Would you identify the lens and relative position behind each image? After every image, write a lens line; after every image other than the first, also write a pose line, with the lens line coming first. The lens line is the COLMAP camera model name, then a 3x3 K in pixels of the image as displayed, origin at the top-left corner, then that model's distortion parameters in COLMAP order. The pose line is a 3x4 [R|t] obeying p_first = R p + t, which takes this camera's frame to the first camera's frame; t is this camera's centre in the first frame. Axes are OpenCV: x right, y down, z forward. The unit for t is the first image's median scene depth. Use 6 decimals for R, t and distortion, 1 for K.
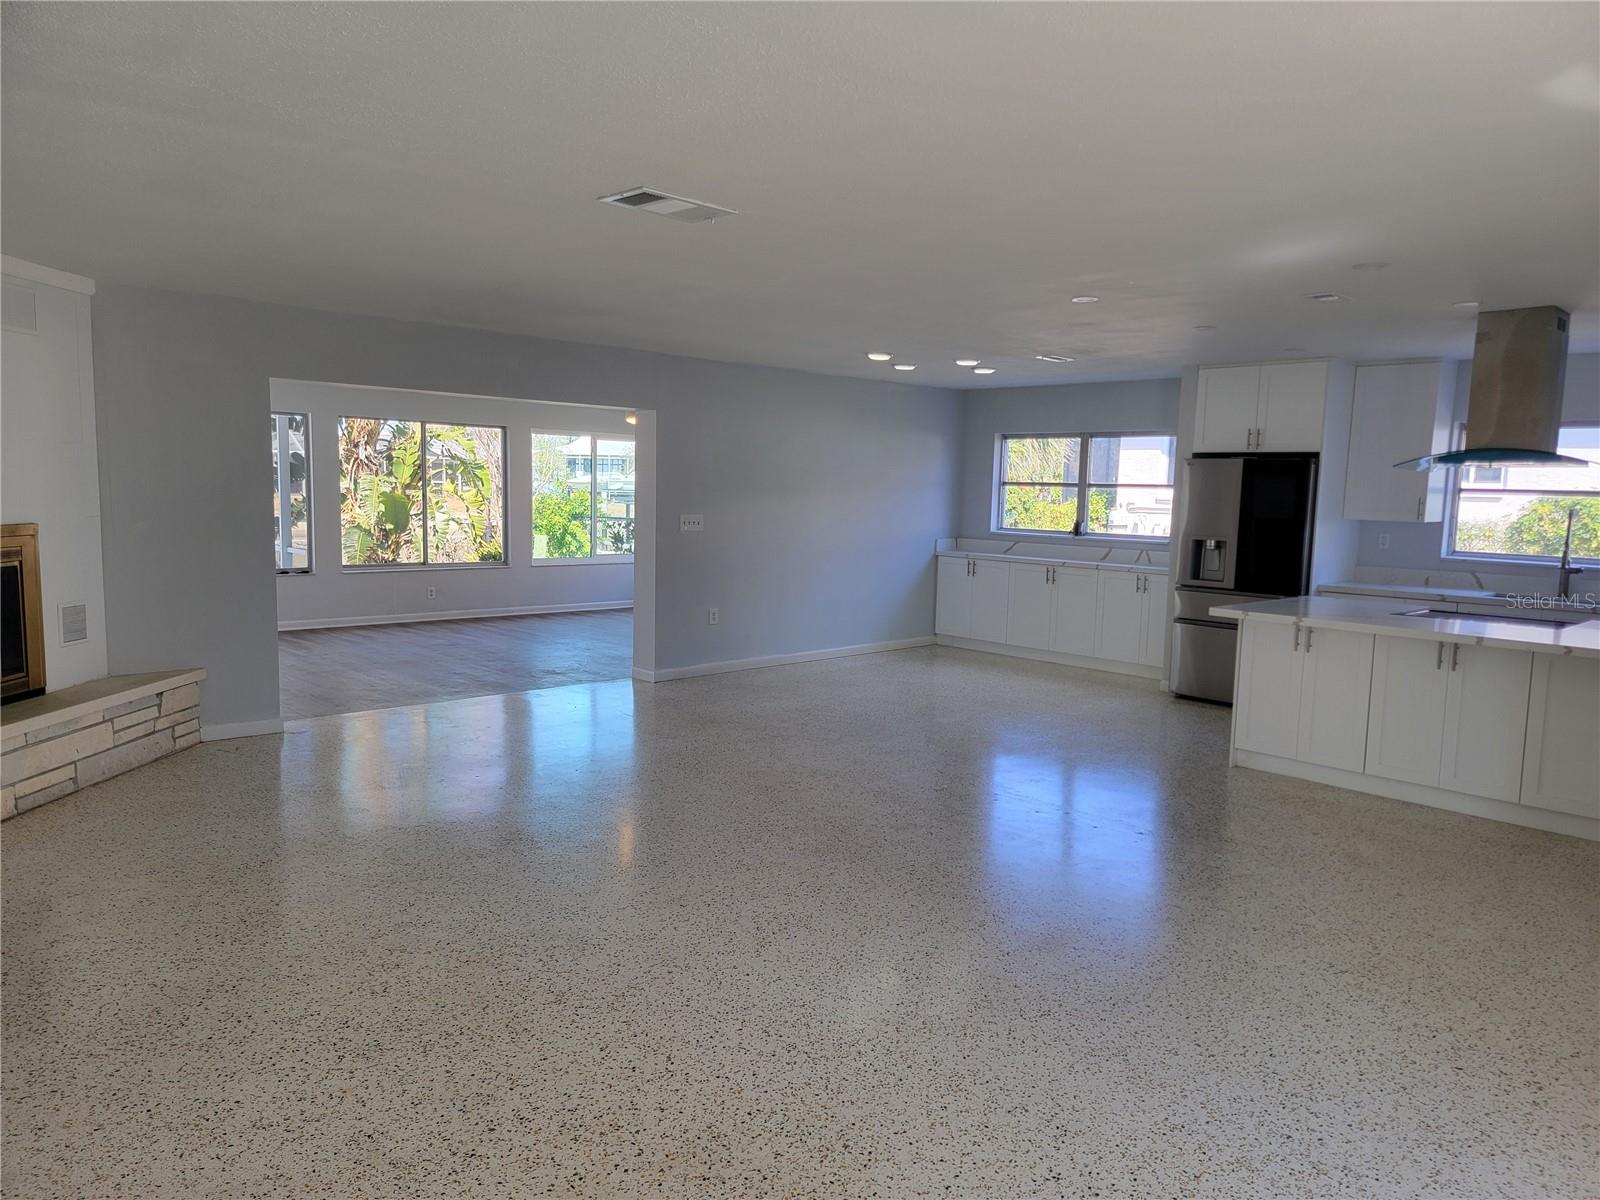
lens RADIAL K [[1109.7, 0, 814.2], [0, 1109.7, 609.5], [0, 0, 1]] dist [0.084176, -0.074093]
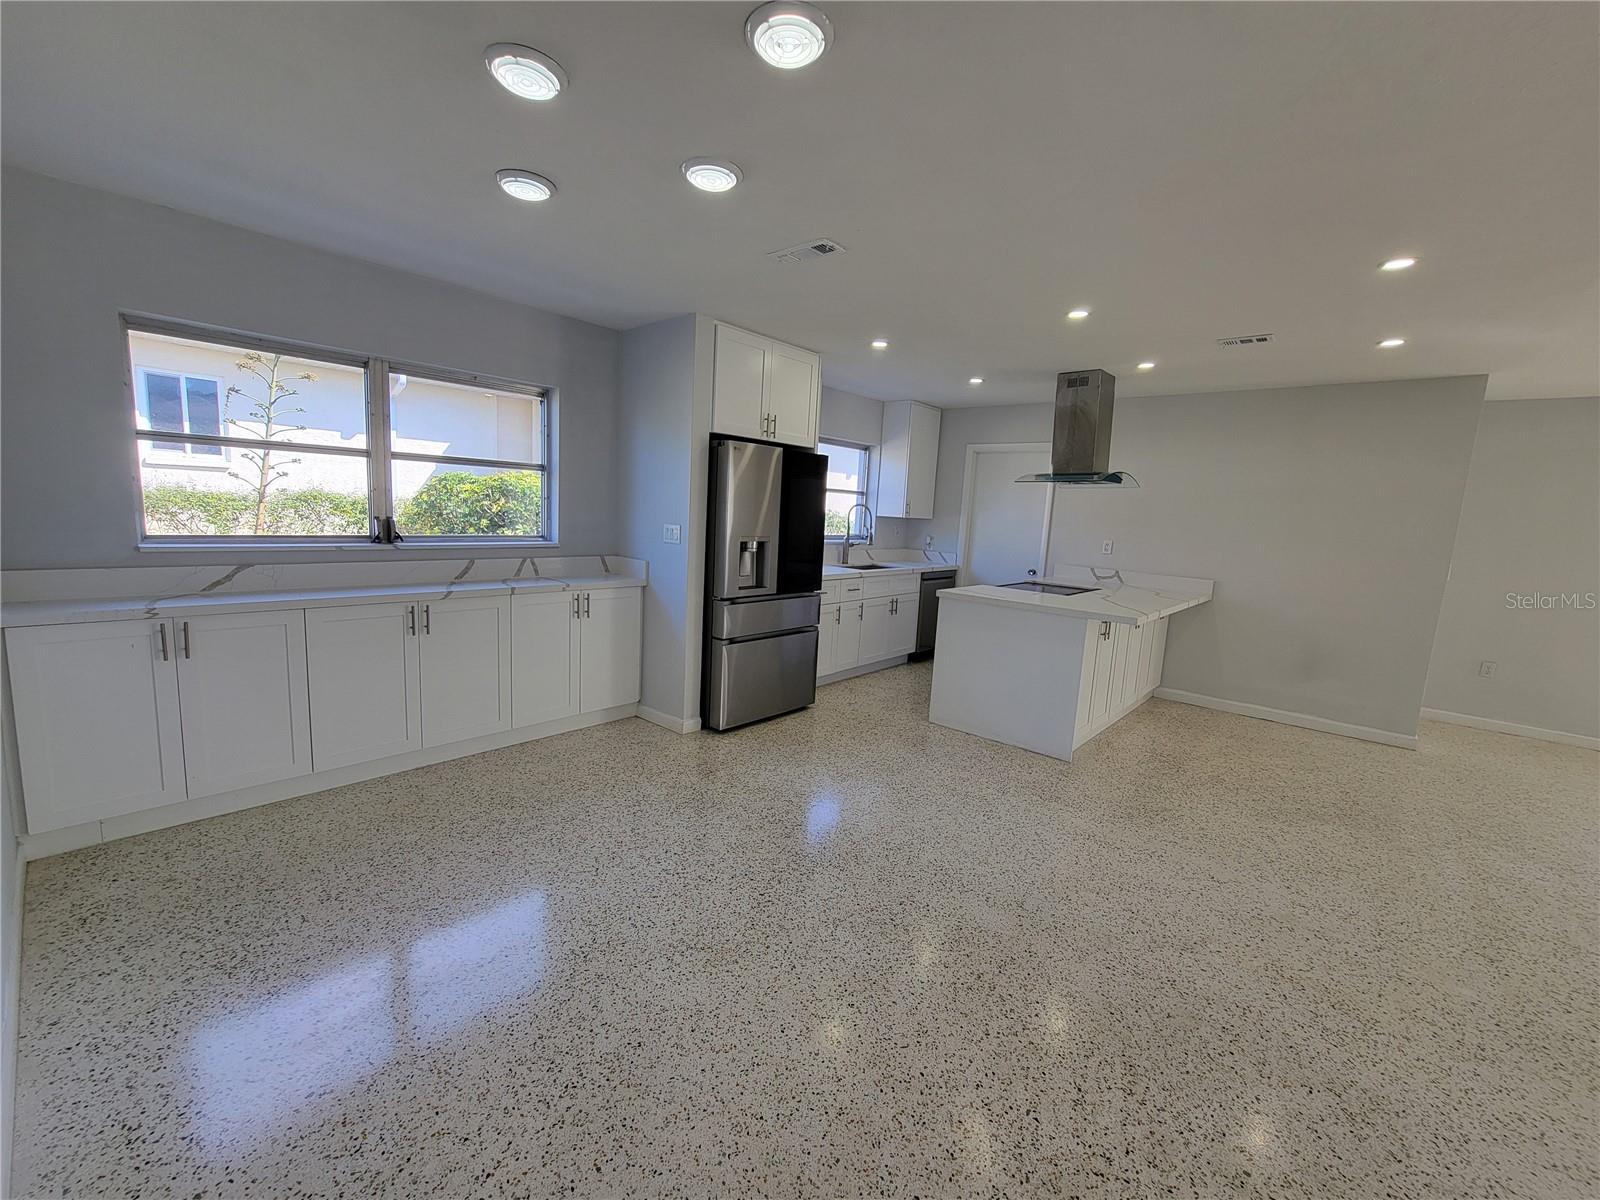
lens RADIAL K [[655.6, 0, 800.6], [0, 655.6, 603.6], [0, 0, 1]] dist [-0.006823, 0.003126]
pose [[-0.079208, -0.175574, 0.981275, -0.187780], [0.059488, 0.981781, 0.180466, -0.132849], [-0.995082, 0.072668, -0.067321, 1.286721]]
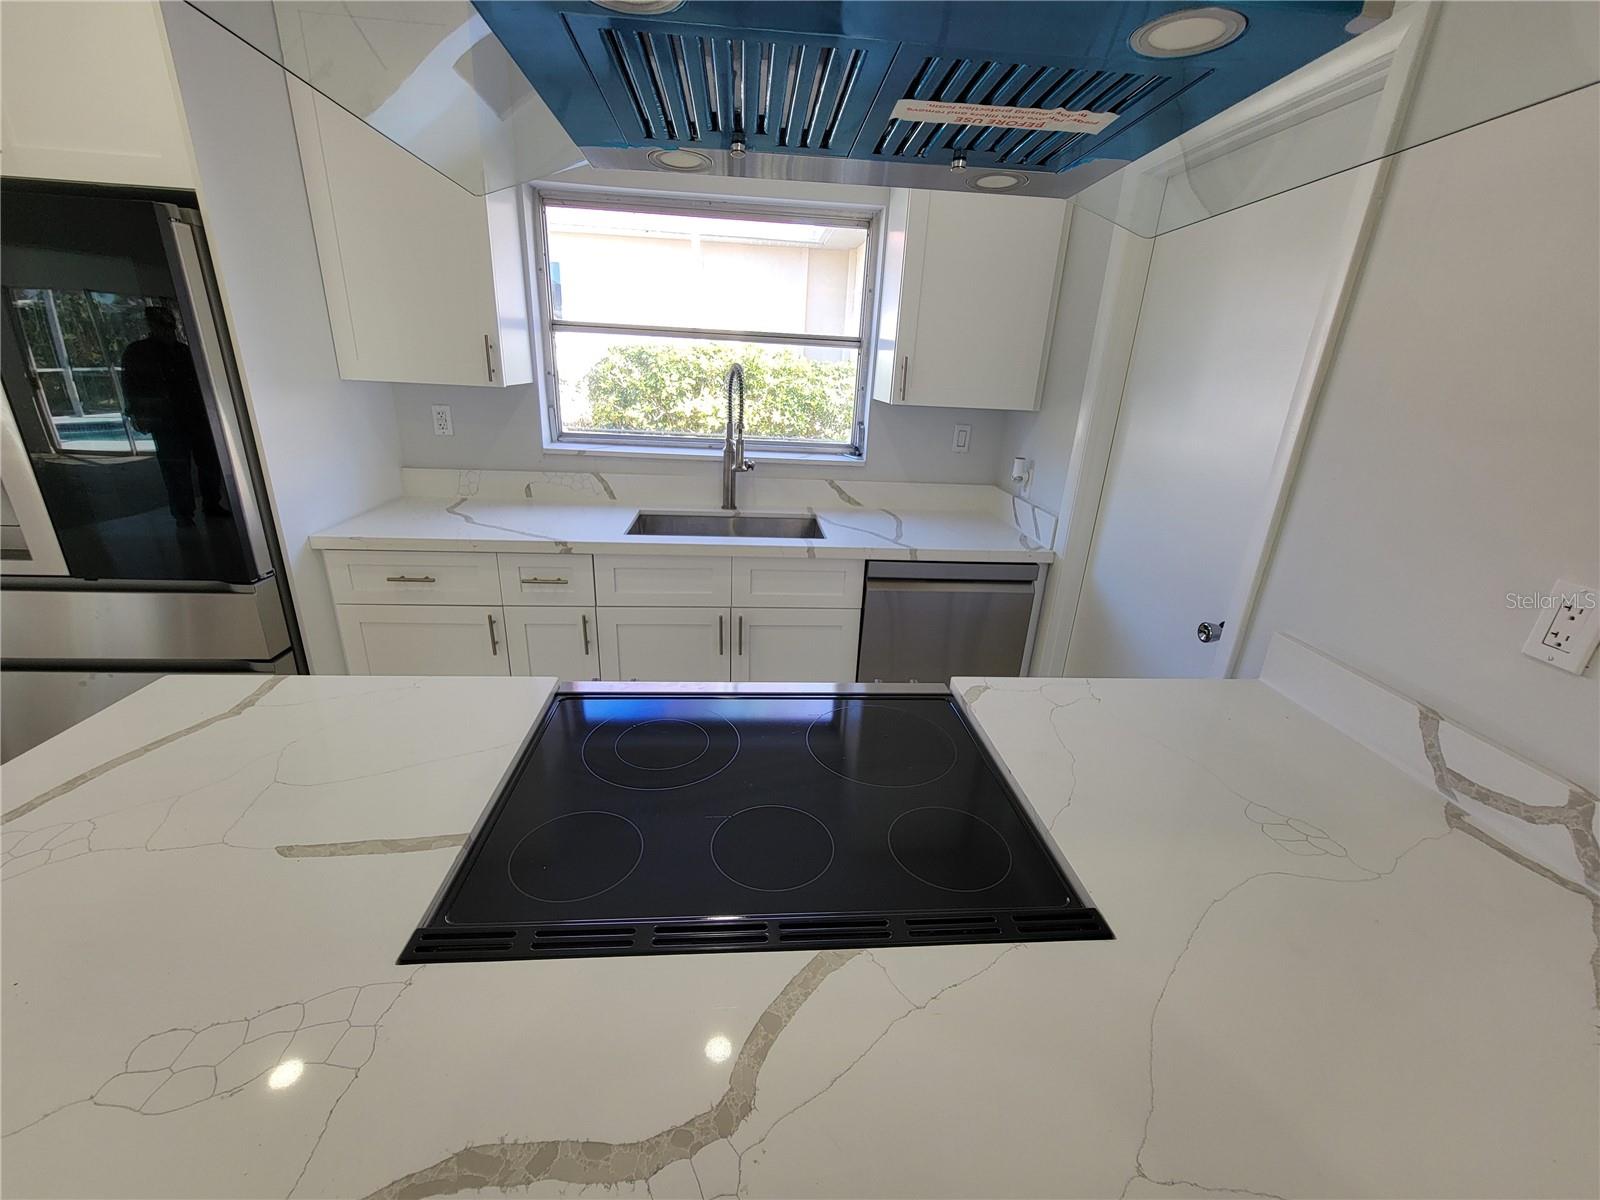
lens RADIAL K [[655.6, 0, 800.6], [0, 655.6, 603.6], [0, 0, 1]] dist [-0.006823, 0.003126]
pose [[0.633504, -0.265368, 0.726809, 0.465169], [0.057158, 0.952831, 0.298072, -0.077907], [-0.771625, -0.147287, 0.618790, 0.846290]]
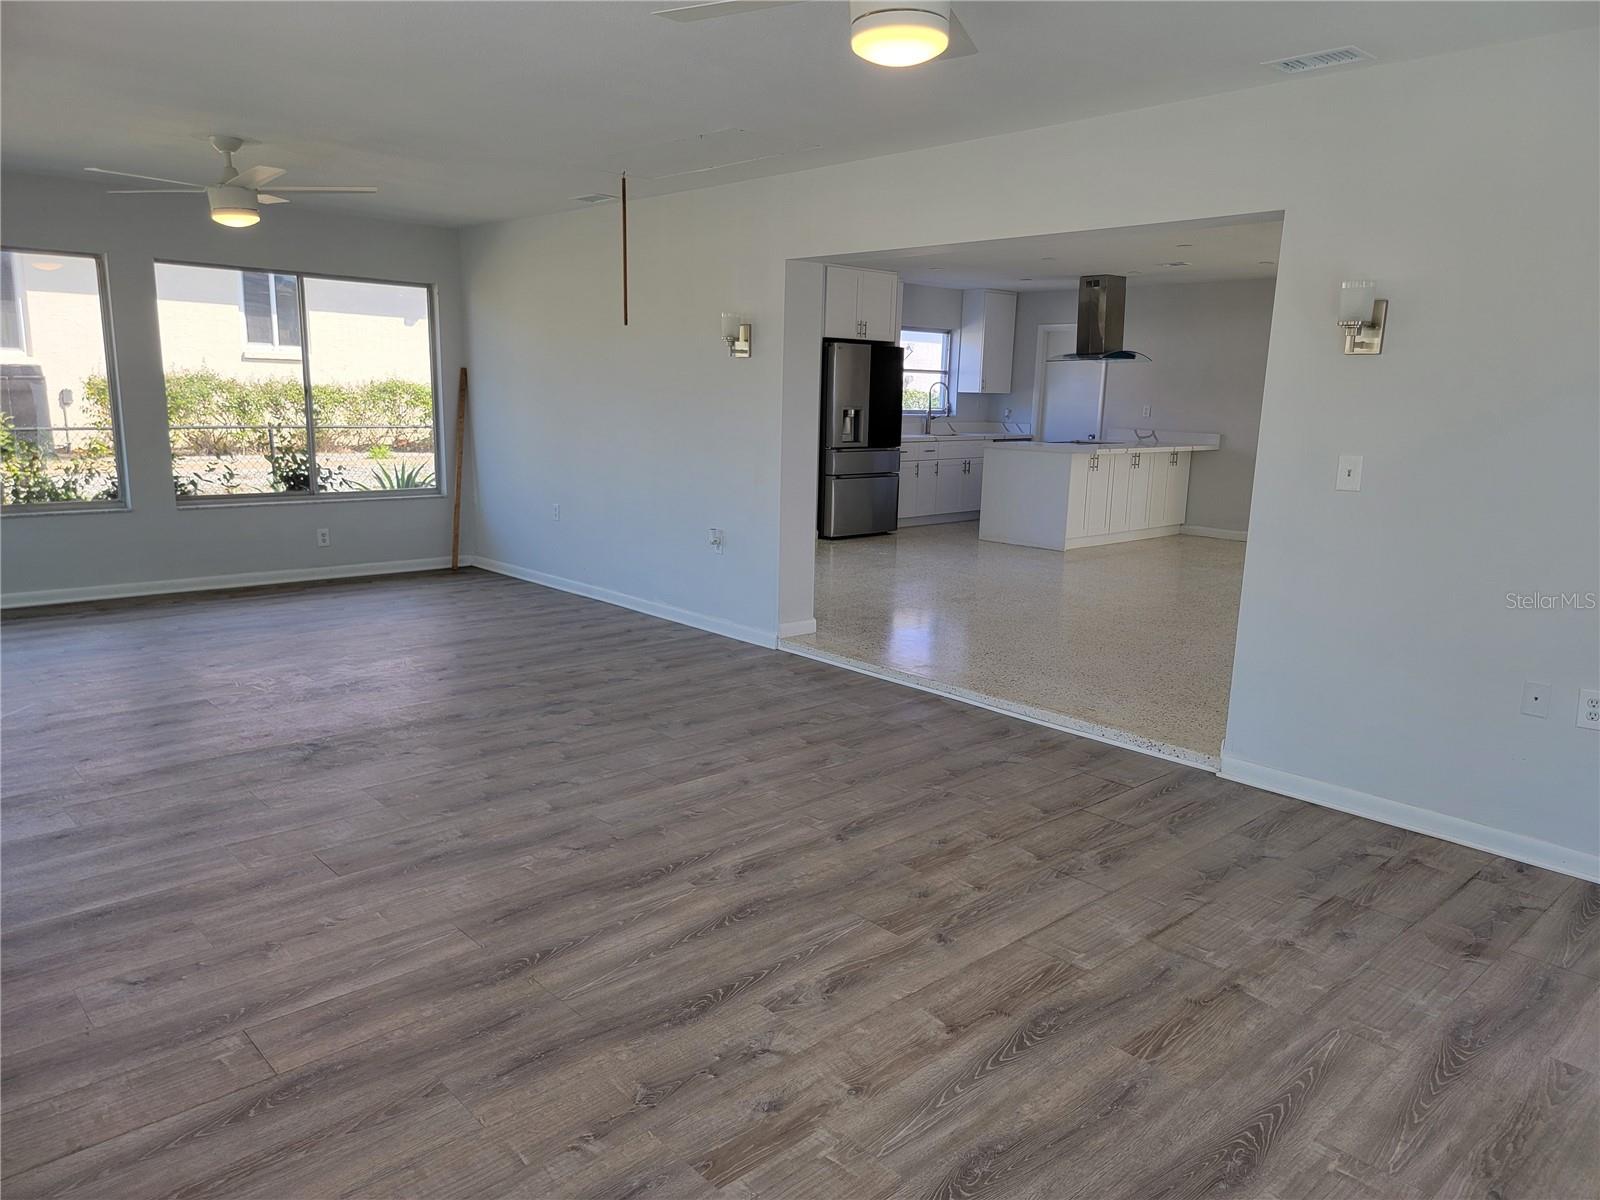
lens RADIAL K [[1109.7, 0, 814.2], [0, 1109.7, 609.5], [0, 0, 1]] dist [0.084176, -0.074093]
pose [[0.014038, -0.221326, 0.975099, -1.185659], [0.089330, 0.971573, 0.219239, -0.156907], [-0.995903, 0.084028, 0.033410, 1.310020]]
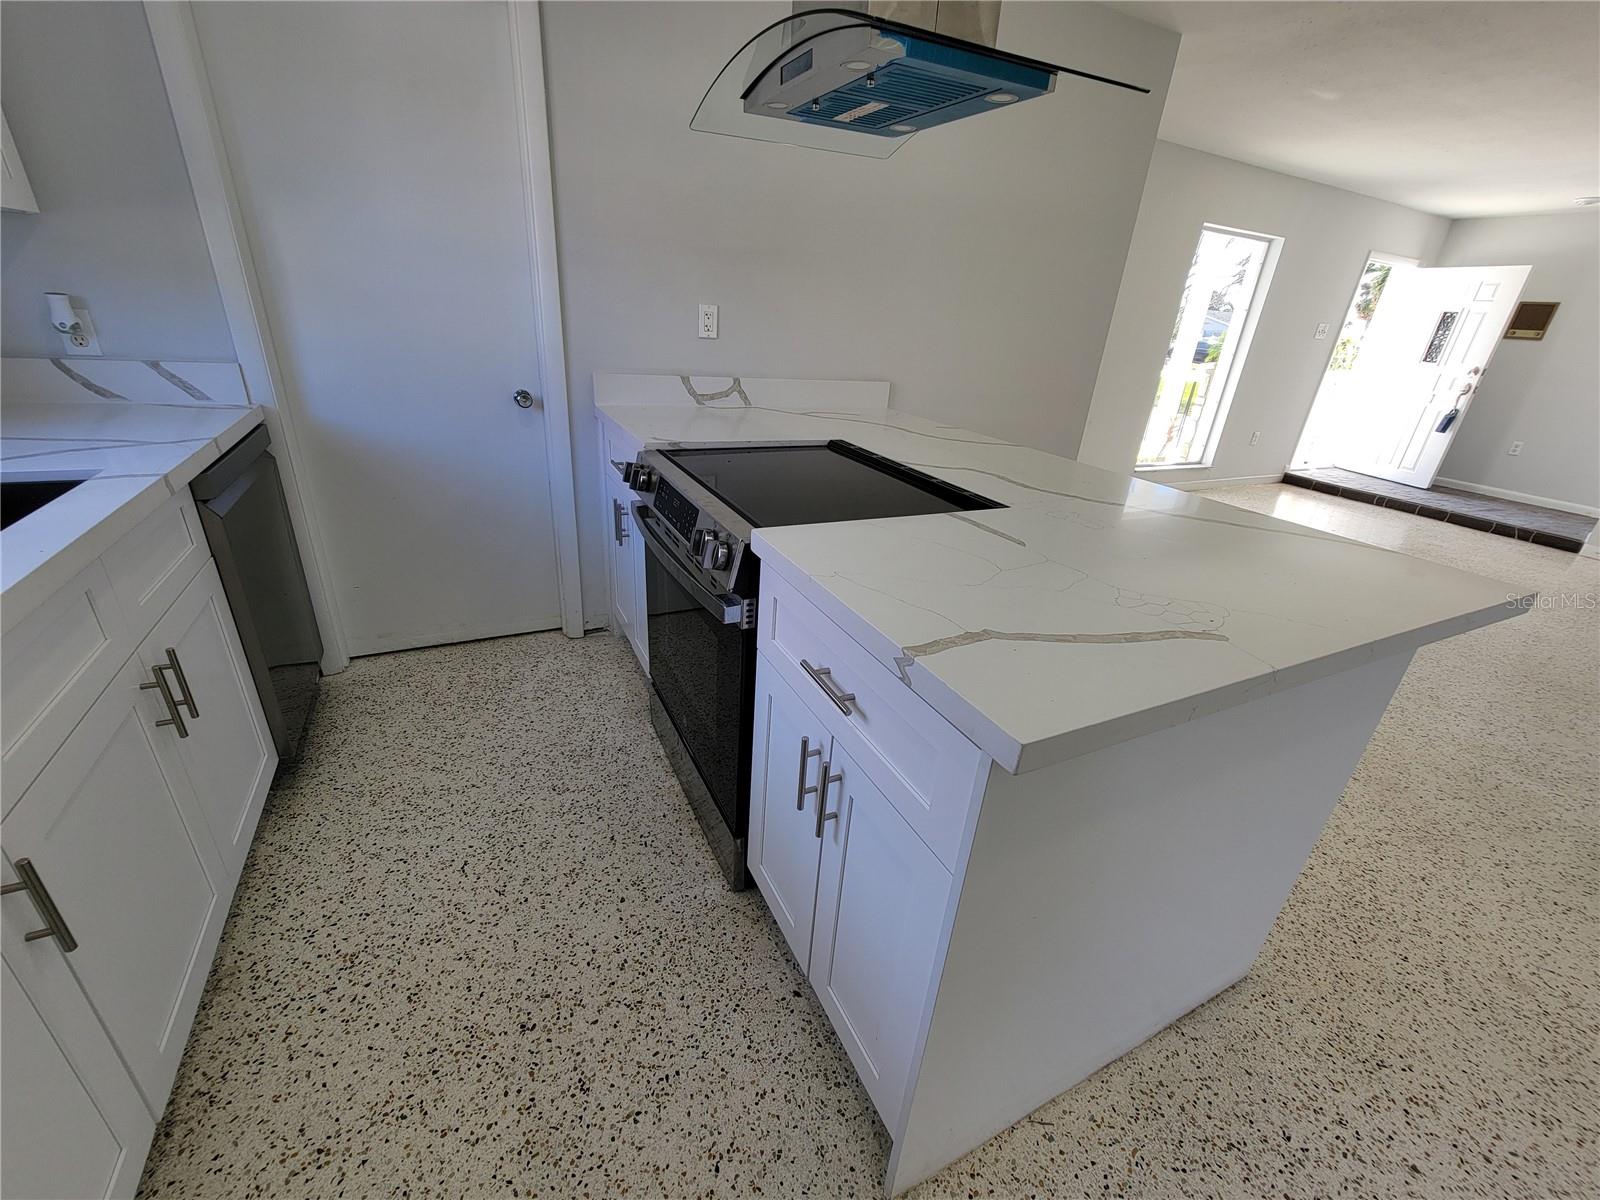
lens RADIAL K [[655.6, 0, 800.6], [0, 655.6, 603.6], [0, 0, 1]] dist [-0.006823, 0.003126]
pose [[-0.949800, -0.207606, 0.234051, 0.494143], [-0.059295, 0.854001, 0.516882, -0.082470], [-0.307187, 0.477056, -0.823440, 1.180334]]
